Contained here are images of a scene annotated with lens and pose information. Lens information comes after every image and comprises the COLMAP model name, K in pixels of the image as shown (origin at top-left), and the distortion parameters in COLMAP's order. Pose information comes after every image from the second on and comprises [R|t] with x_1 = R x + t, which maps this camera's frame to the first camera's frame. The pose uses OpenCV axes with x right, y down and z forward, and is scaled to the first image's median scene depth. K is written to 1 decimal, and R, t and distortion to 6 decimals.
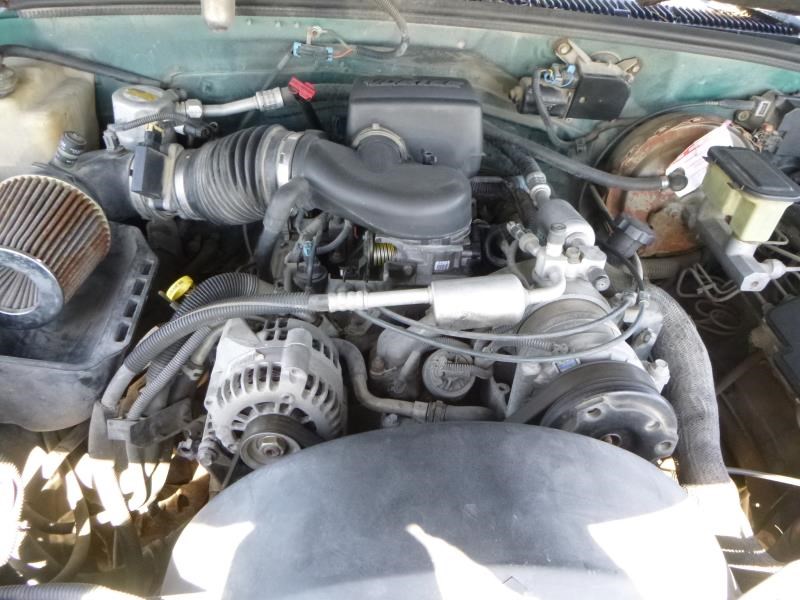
lens RADIAL K [[578.3, 0, 397.0], [0, 578.3, 297.0], [0, 0, 1]] dist [-0.035569, 0.002450]
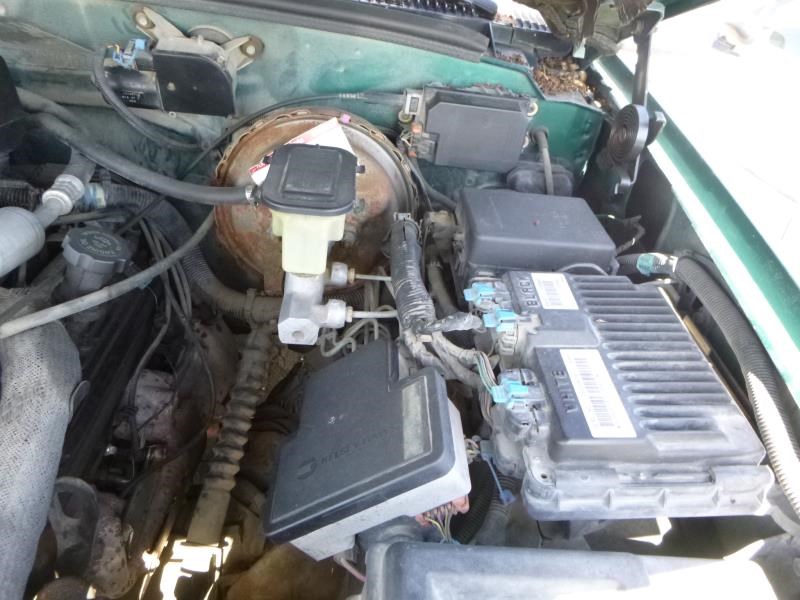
lens RADIAL K [[578.3, 0, 397.0], [0, 578.3, 297.0], [0, 0, 1]] dist [-0.035569, 0.002450]
pose [[0.999186, 0.034834, 0.020329, 0.613127], [-0.033419, 0.997245, -0.066221, -0.023948], [-0.022580, 0.065488, 0.997598, 0.250880]]
